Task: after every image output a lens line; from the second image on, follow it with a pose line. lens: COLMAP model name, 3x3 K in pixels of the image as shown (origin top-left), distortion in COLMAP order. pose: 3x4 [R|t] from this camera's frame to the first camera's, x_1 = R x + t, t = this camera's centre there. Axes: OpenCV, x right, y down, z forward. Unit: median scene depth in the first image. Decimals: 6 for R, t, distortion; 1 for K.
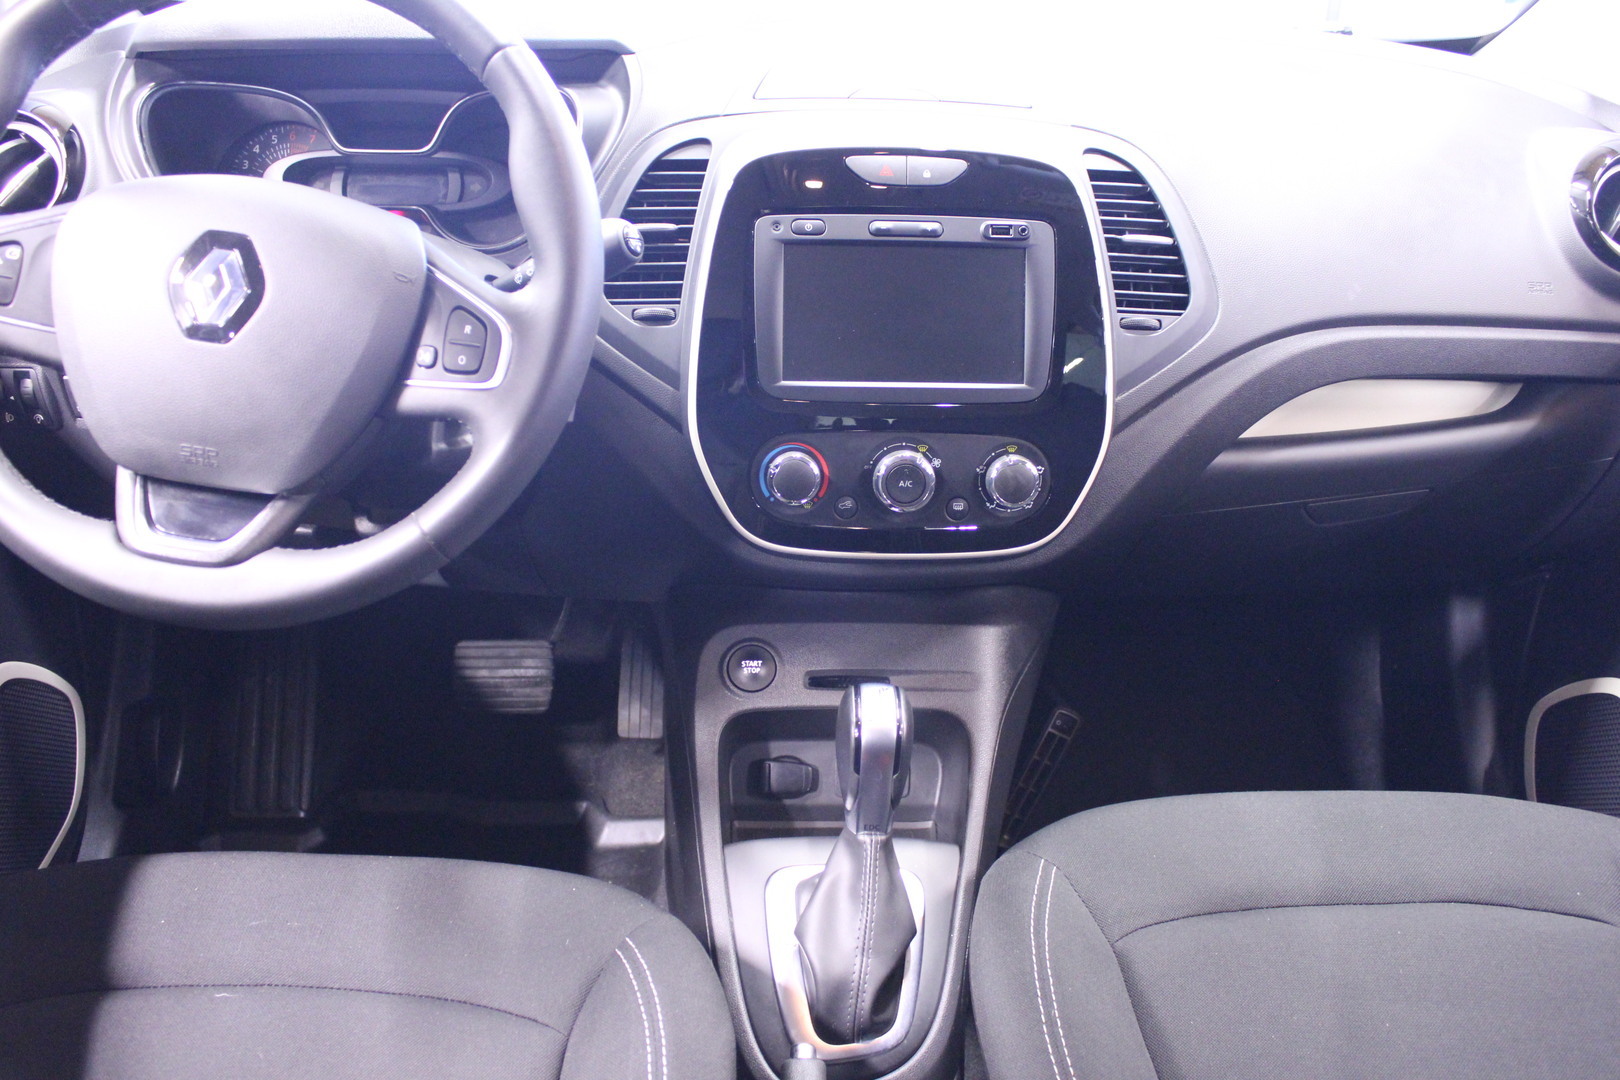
lens RADIAL K [[1407.4, 0, 810.0], [0, 1407.4, 540.0], [0, 0, 1]] dist [-0.134552, 0.113172]
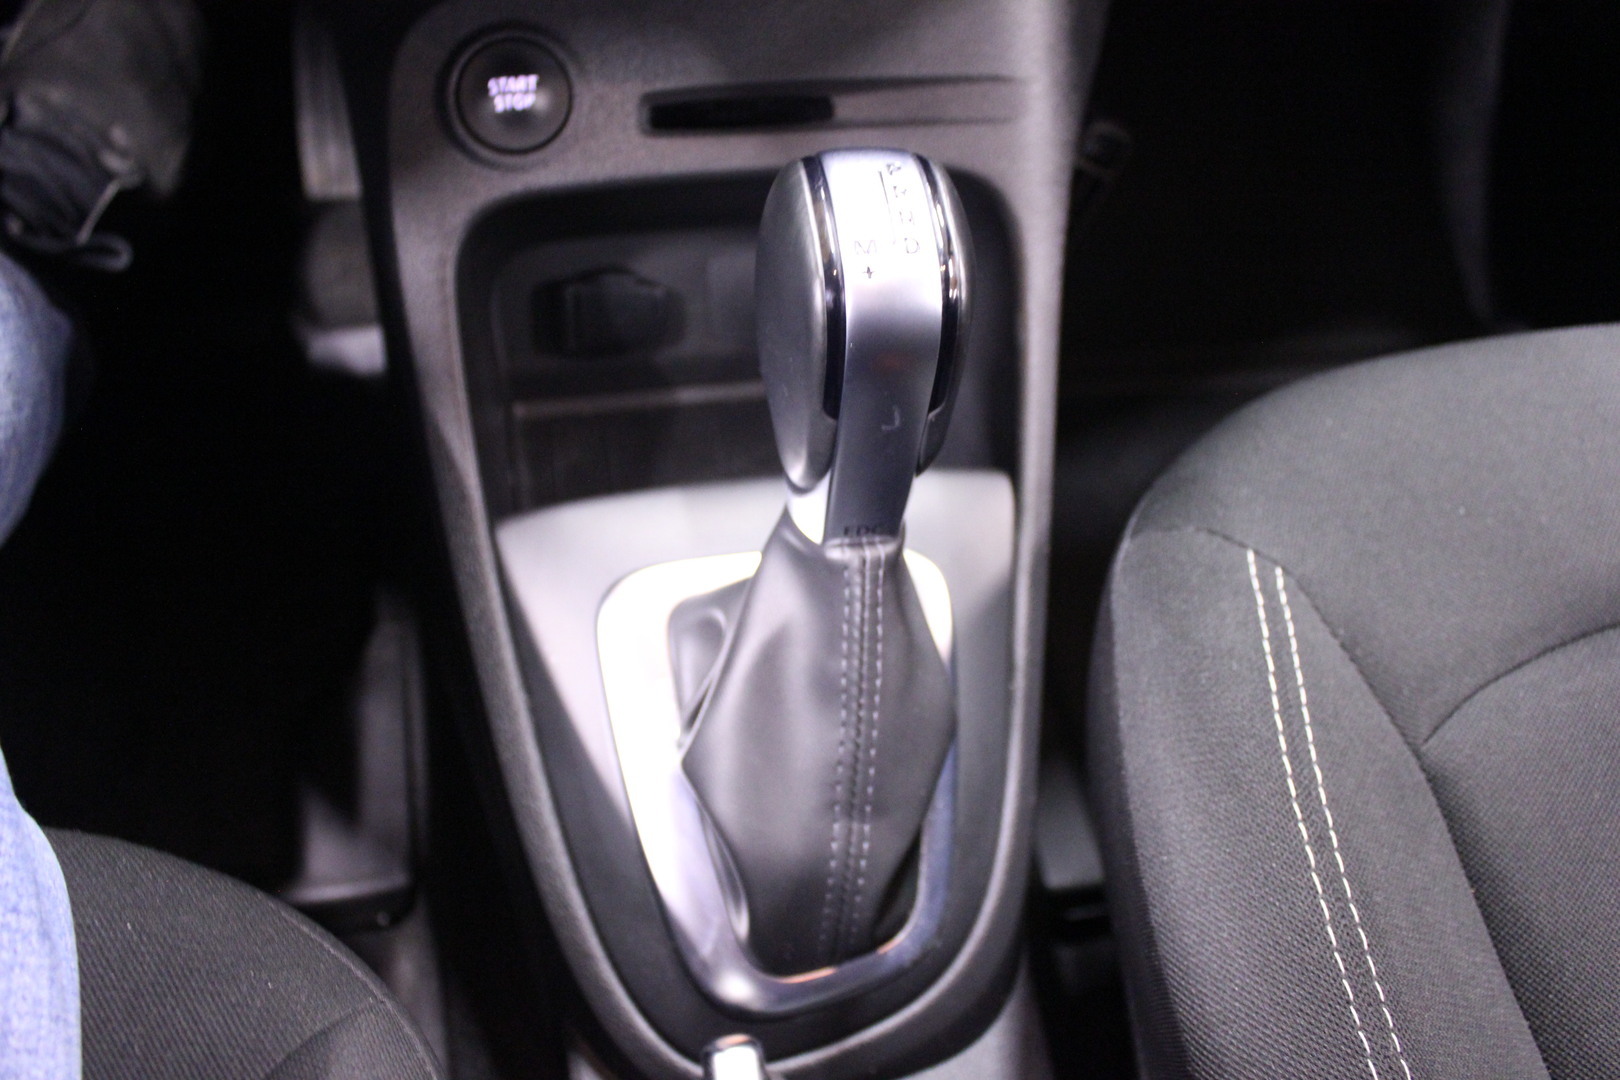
lens RADIAL K [[1407.4, 0, 810.0], [0, 1407.4, 540.0], [0, 0, 1]] dist [-0.134552, 0.113172]
pose [[0.989050, -0.083648, 0.121588, -0.018277], [0.022763, 0.900471, 0.434321, 0.038517], [-0.145817, -0.426797, 0.892514, 0.657214]]
